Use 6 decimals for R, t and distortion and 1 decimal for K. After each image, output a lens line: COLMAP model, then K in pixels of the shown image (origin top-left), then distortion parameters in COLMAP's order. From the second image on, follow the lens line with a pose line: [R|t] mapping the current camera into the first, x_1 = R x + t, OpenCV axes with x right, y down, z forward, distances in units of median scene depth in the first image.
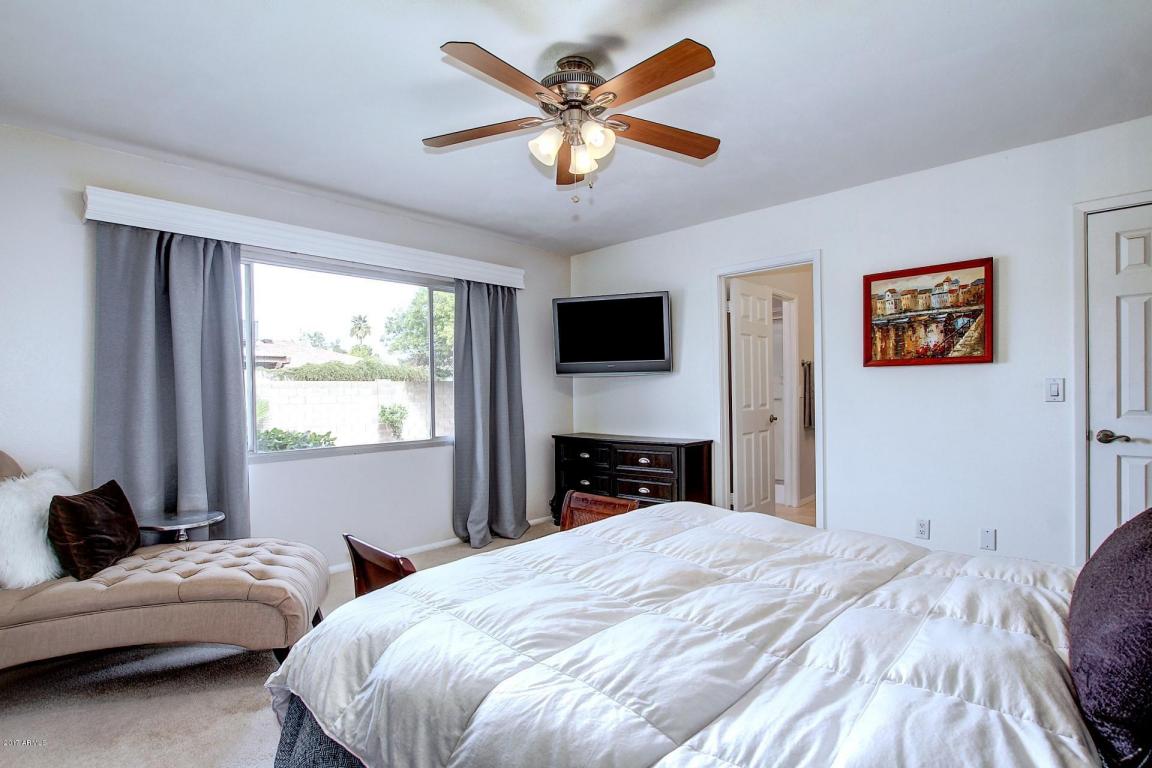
lens RADIAL K [[583.1, 0, 581.3], [0, 583.1, 395.6], [0, 0, 1]] dist [-0.017685, -0.000049]
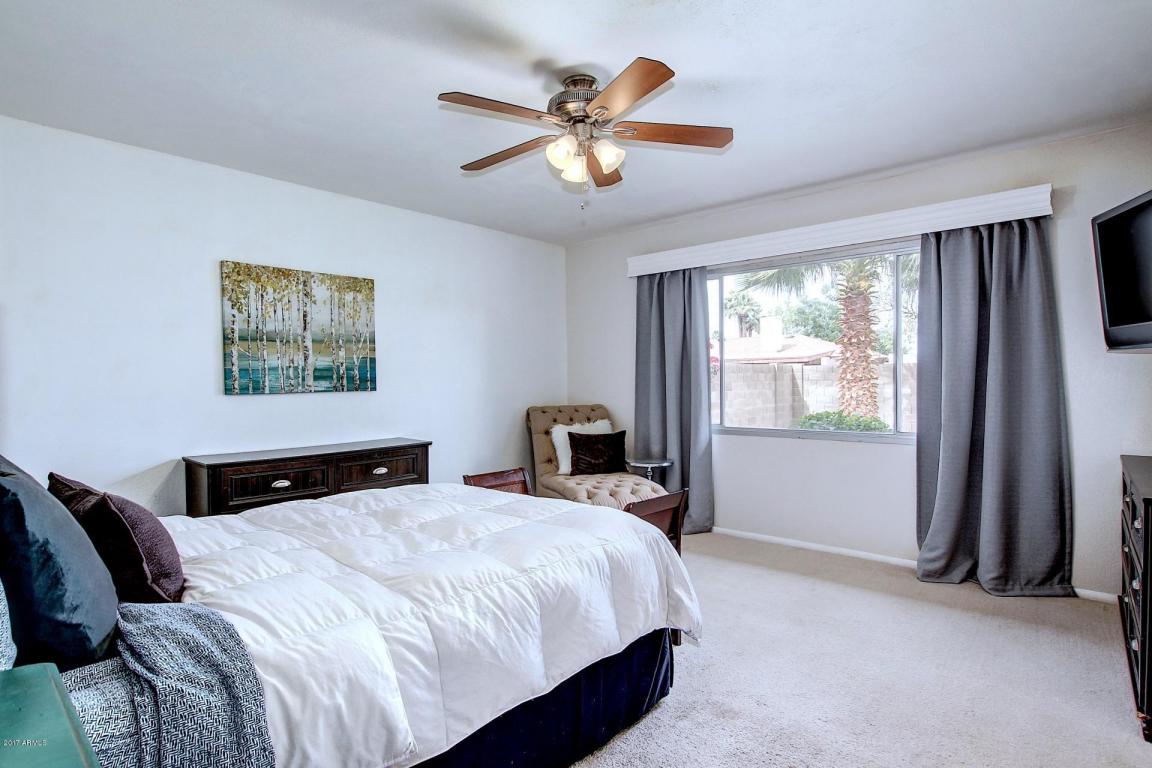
lens RADIAL K [[601.0, 0, 578.2], [0, 601.0, 394.9], [0, 0, 1]] dist [-0.000426, 0.000289]
pose [[0.018678, 0.039528, -0.999044, 0.639261], [0.000984, 0.999217, 0.039553, -0.017762], [0.999825, -0.001722, 0.018625, 0.553707]]
